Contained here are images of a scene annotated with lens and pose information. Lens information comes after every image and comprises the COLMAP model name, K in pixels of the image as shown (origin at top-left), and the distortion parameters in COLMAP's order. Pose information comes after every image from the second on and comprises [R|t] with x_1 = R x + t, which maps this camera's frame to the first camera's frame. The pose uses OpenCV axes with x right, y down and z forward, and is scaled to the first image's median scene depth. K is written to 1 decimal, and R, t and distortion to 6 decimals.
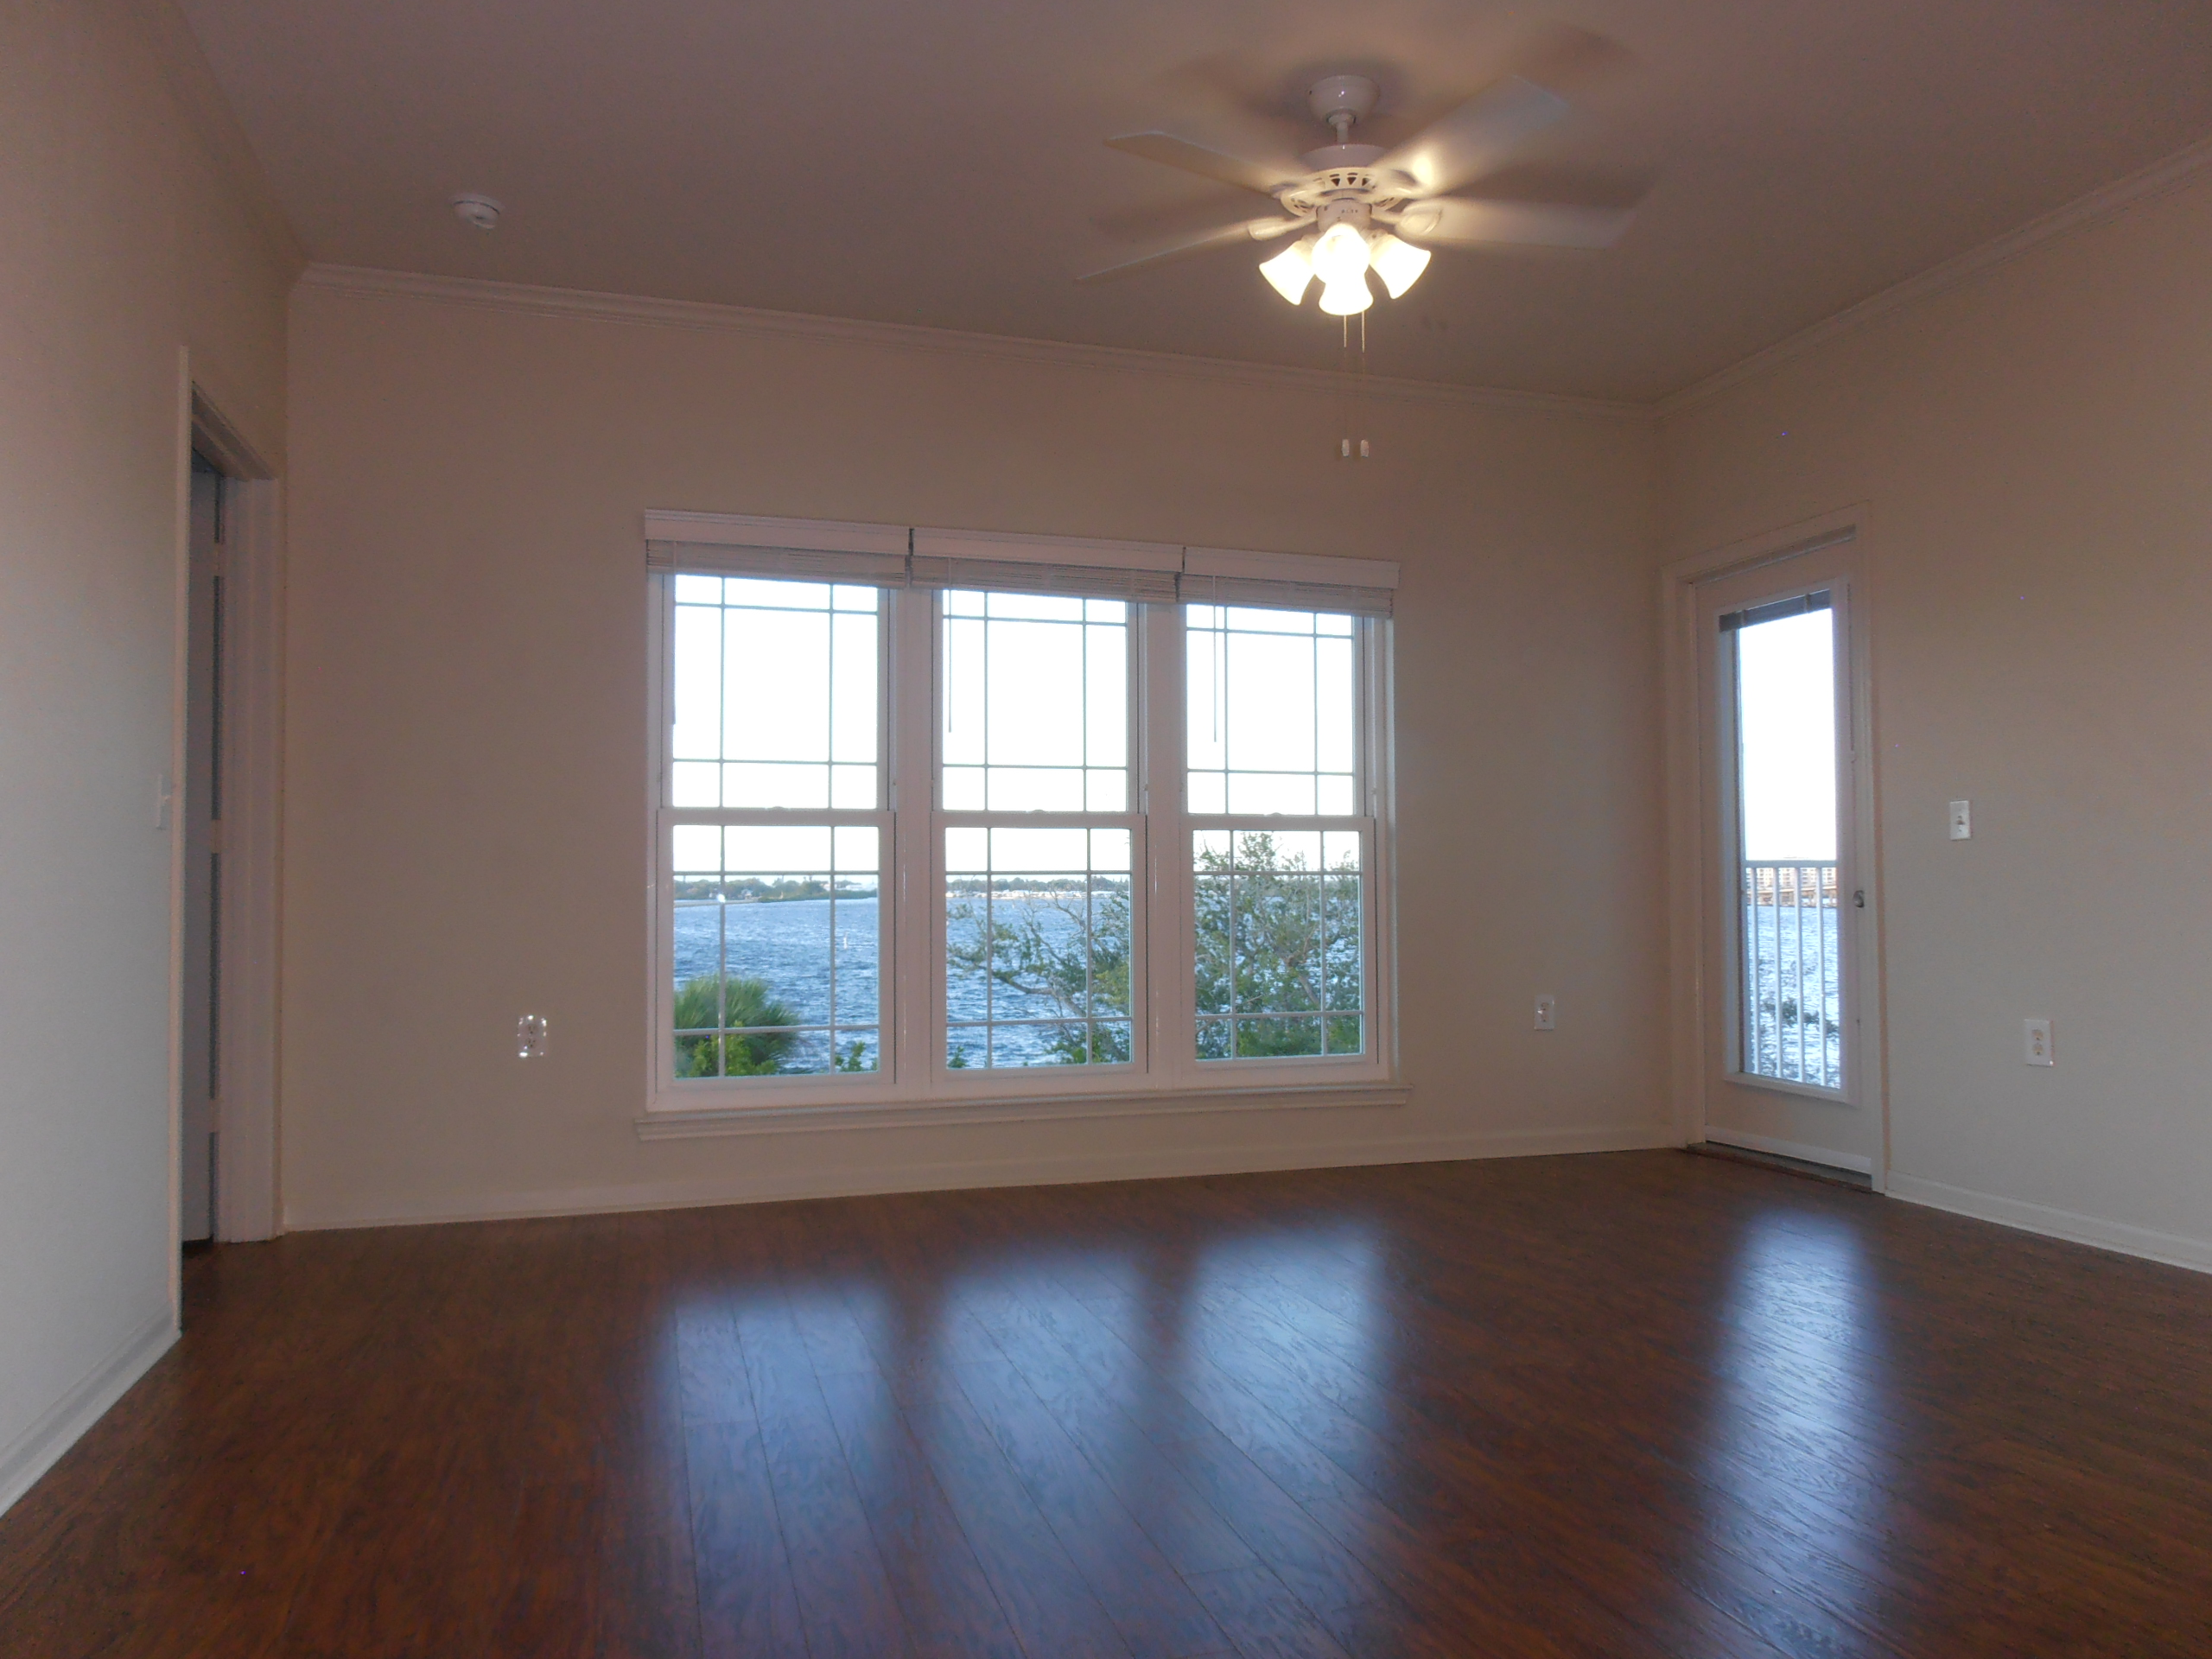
lens RADIAL K [[1567.1, 0, 1008.6], [0, 1567.1, 844.7], [0, 0, 1]] dist [-0.004013, 0.001912]
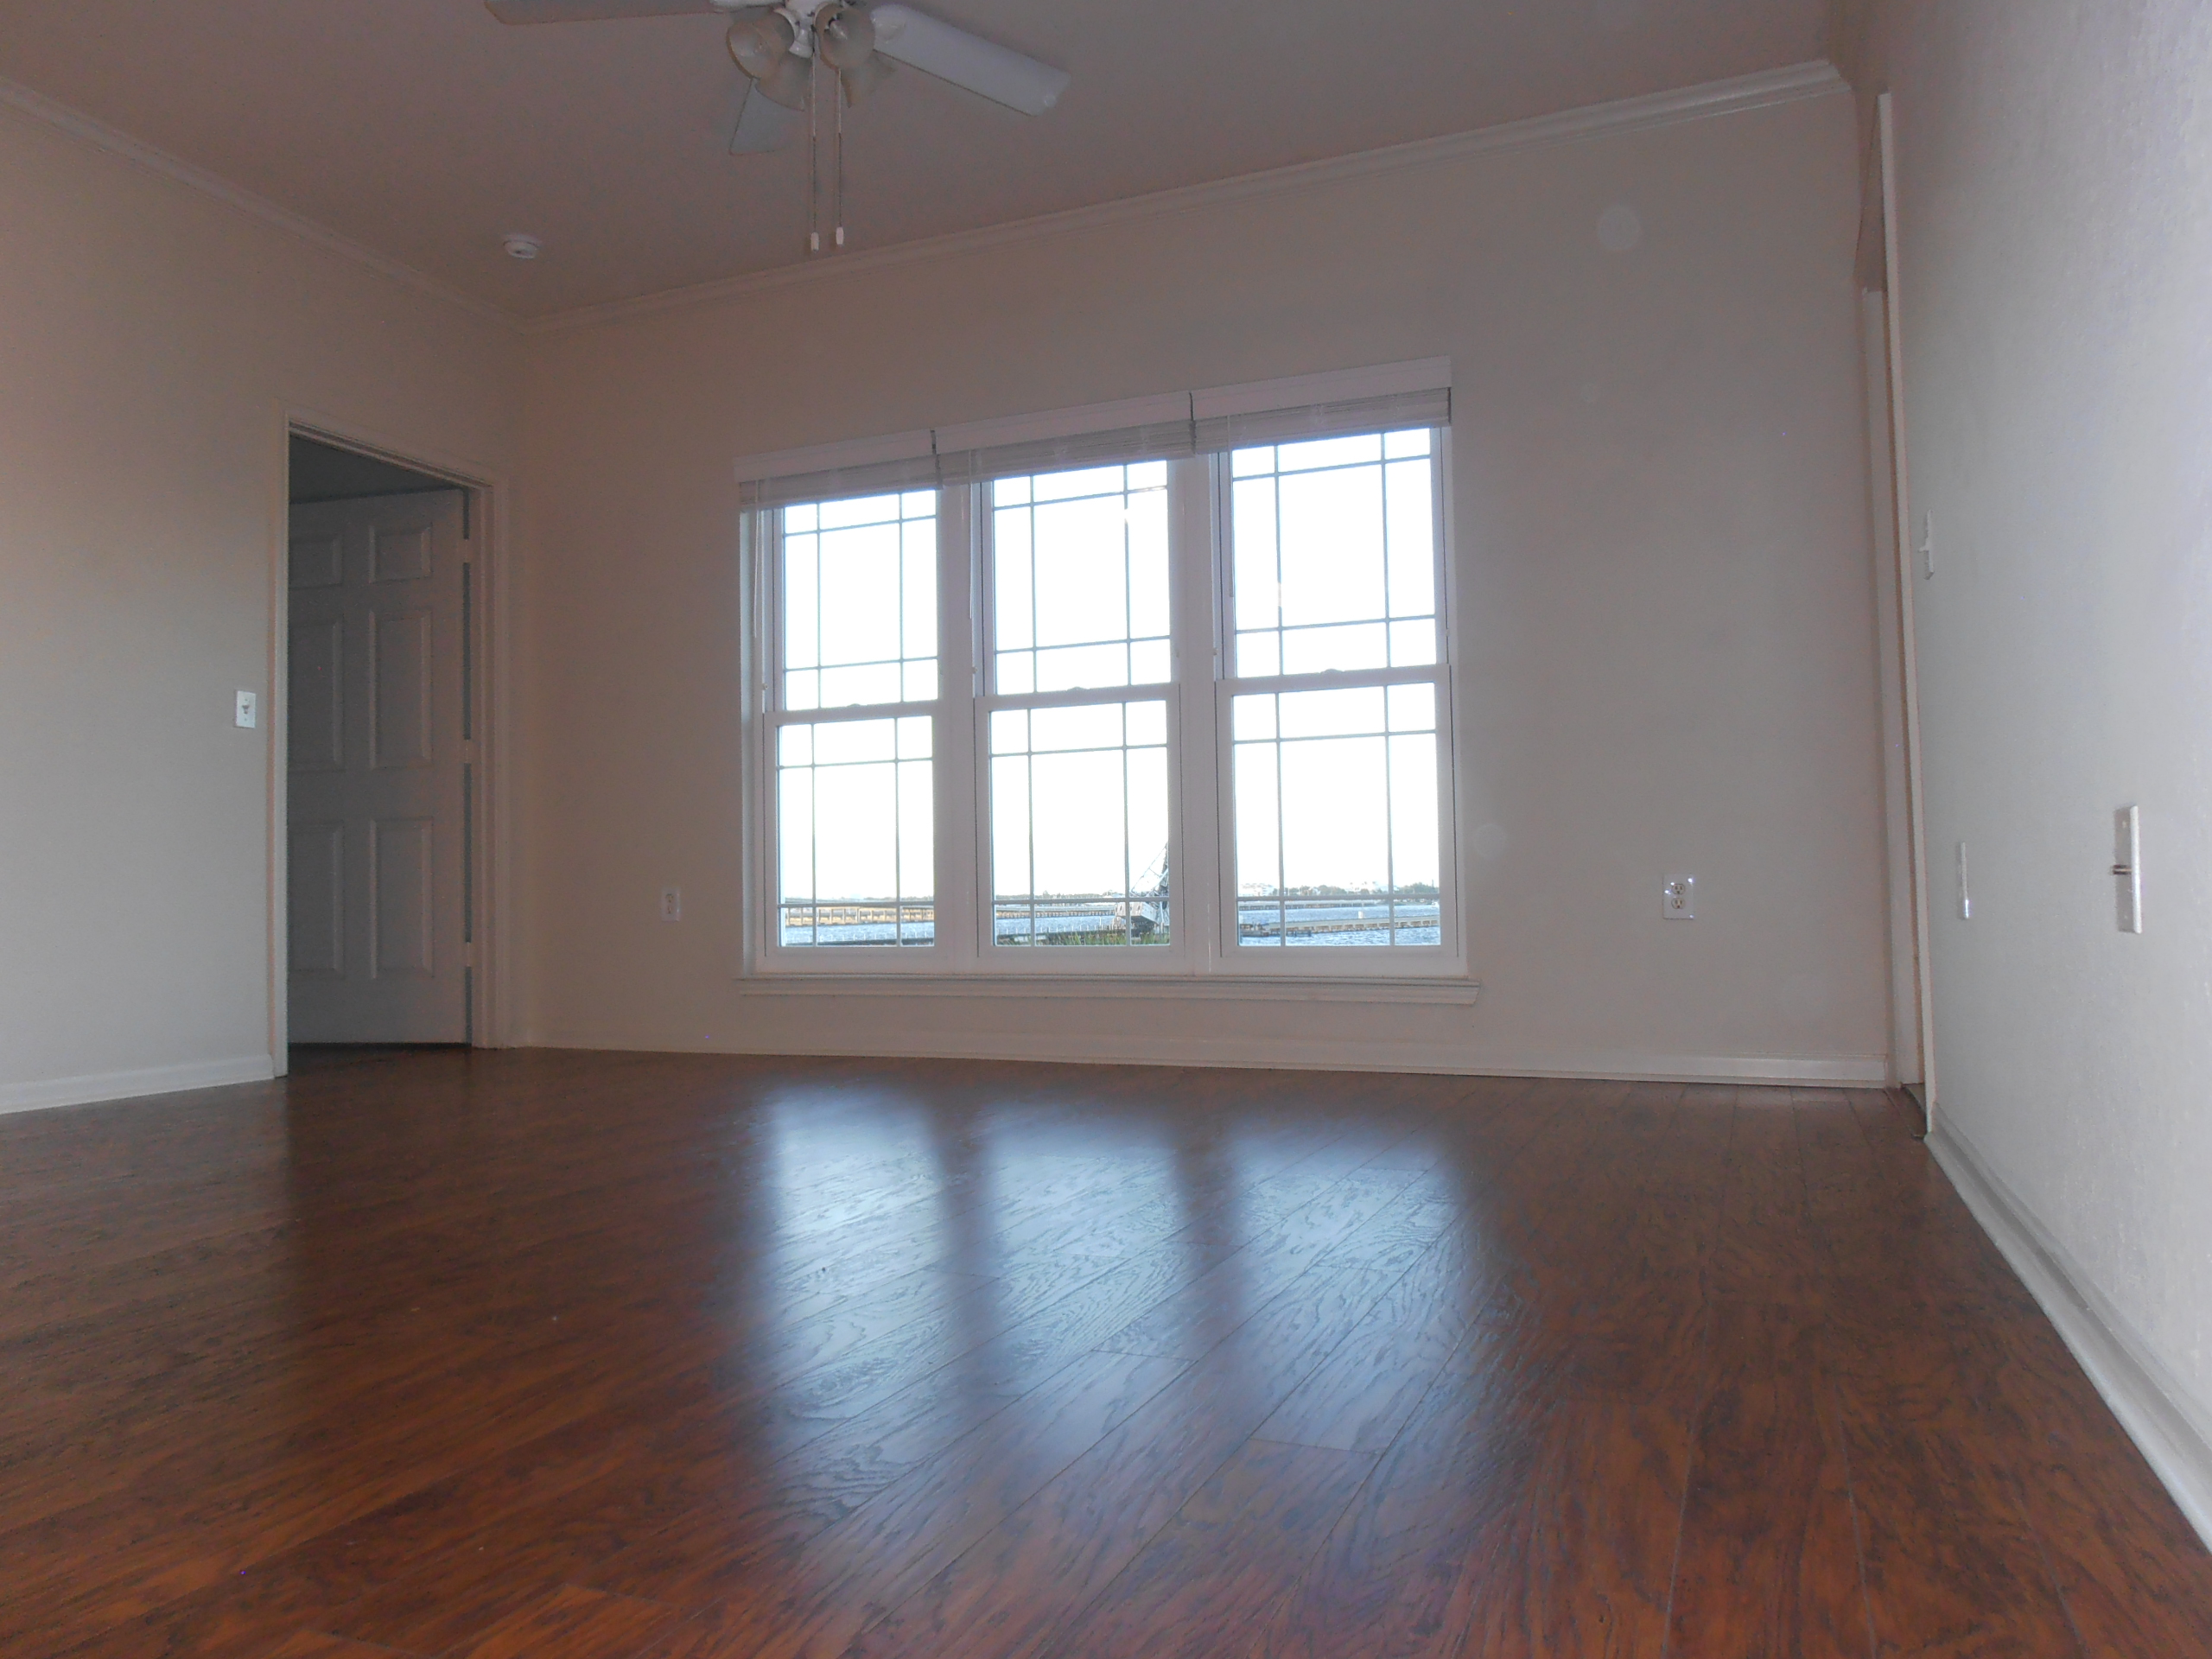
lens RADIAL K [[1567.1, 0, 1108.0], [0, 1567.1, 839.1], [0, 0, 1]] dist [-0.004013, 0.001912]
pose [[0.788066, -0.008038, -0.615538, 0.517855], [0.066640, 0.995153, 0.072323, 0.001906], [0.611973, -0.098015, 0.784782, 0.175354]]
